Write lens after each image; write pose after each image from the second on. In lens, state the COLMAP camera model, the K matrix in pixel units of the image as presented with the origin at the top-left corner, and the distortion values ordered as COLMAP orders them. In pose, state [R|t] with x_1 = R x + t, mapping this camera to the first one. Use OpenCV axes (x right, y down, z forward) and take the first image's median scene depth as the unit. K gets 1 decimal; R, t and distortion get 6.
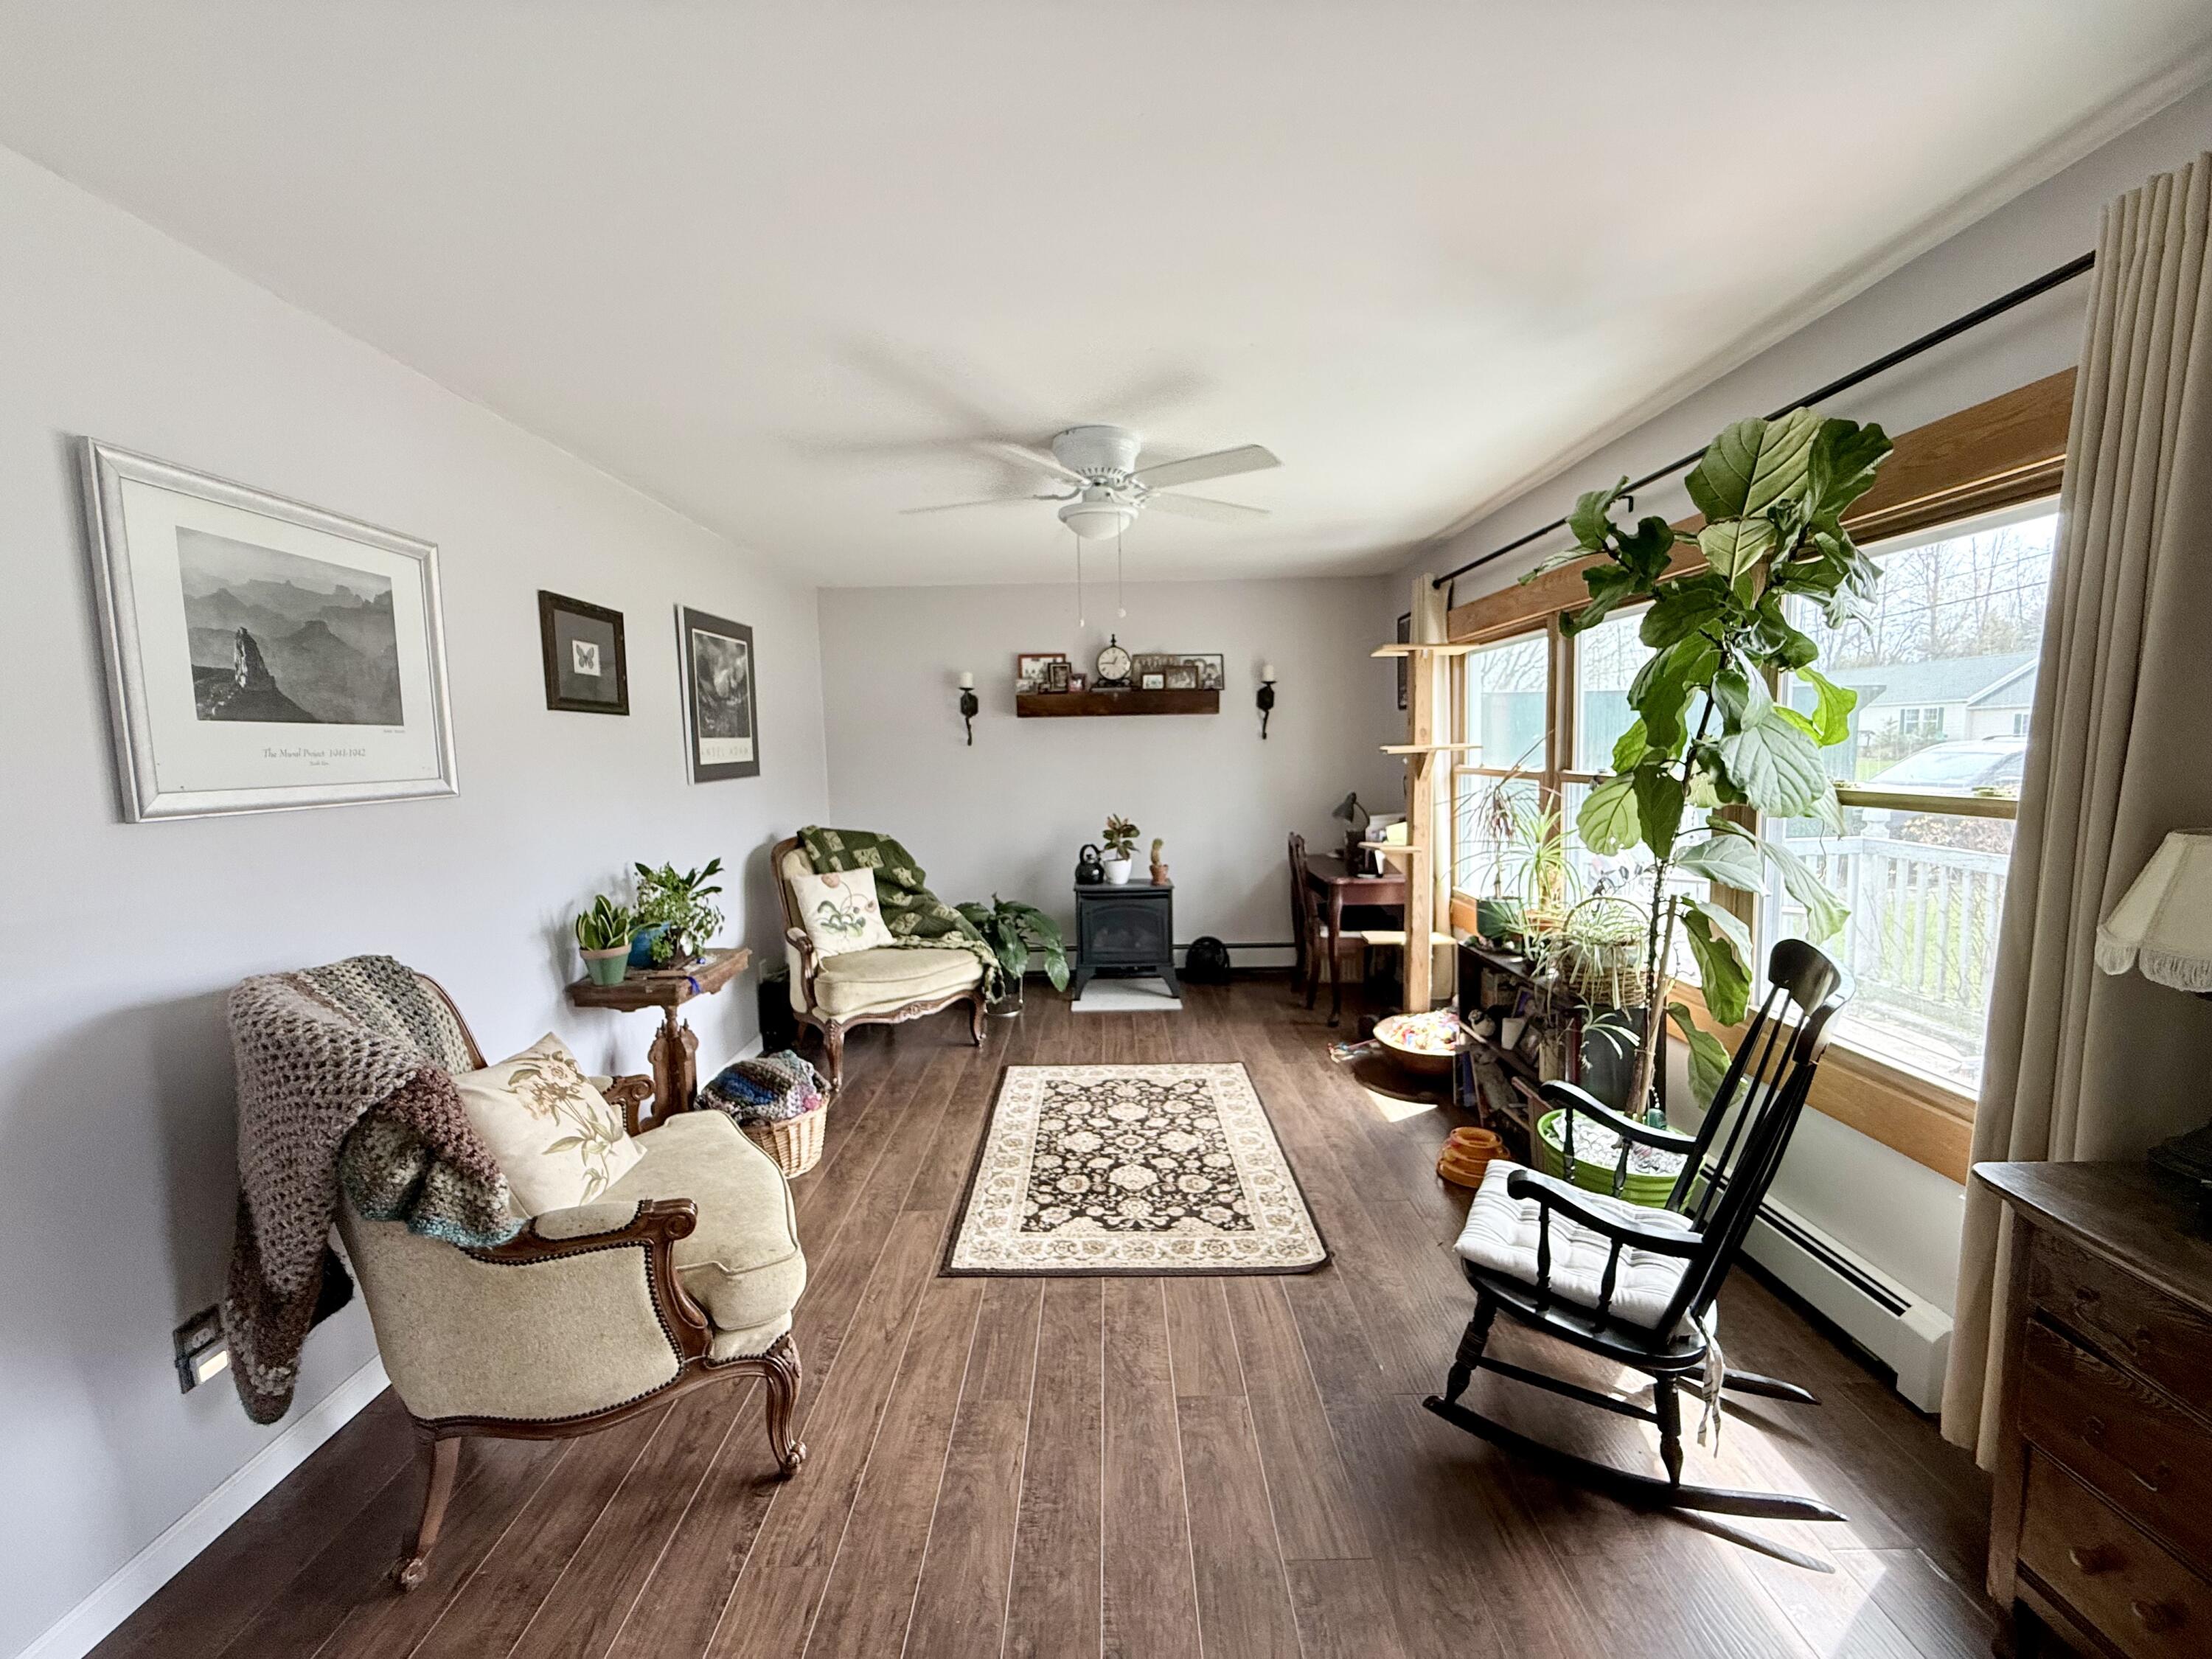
lens RADIAL K [[890.0, 0, 1099.5], [0, 890.0, 829.8], [0, 0, 1]] dist [0.000230, -0.000607]
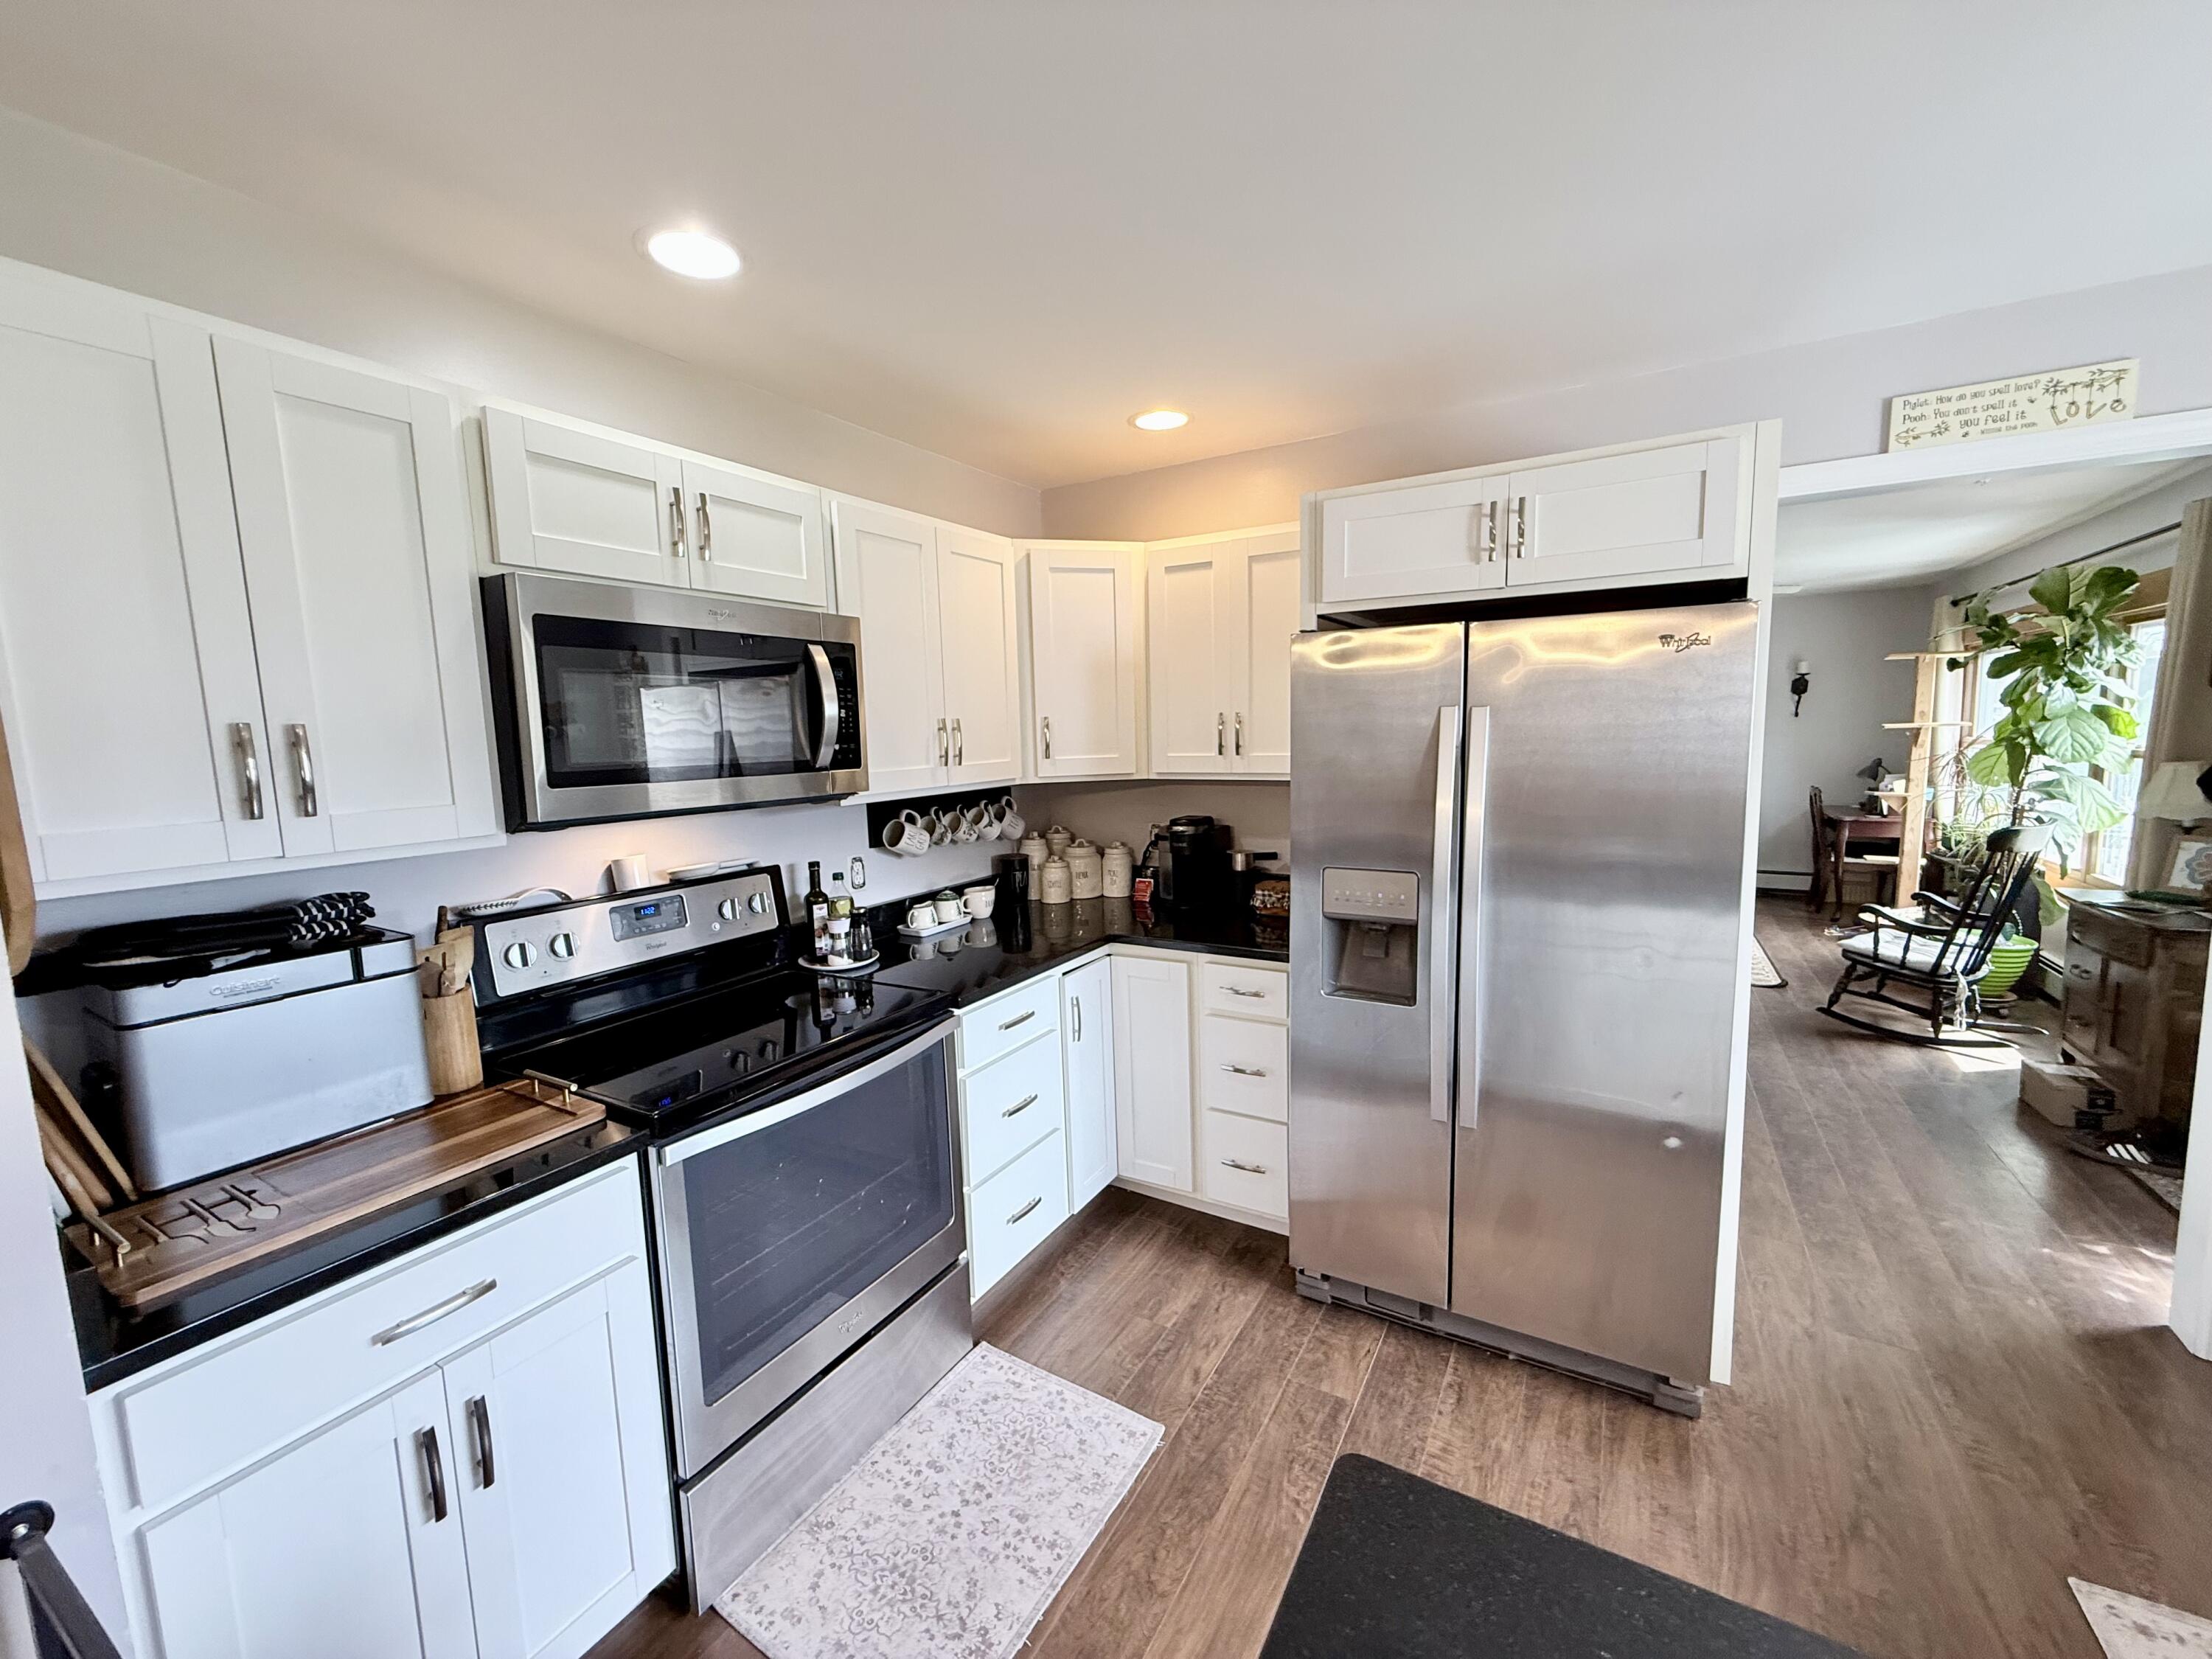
lens RADIAL K [[890.0, 0, 1099.5], [0, 890.0, 829.8], [0, 0, 1]] dist [0.000230, -0.000607]
pose [[0.865595, 0.058048, -0.497369, -0.059367], [-0.041794, 0.998167, 0.043760, 0.069111], [0.498997, -0.017092, 0.866435, -0.895673]]
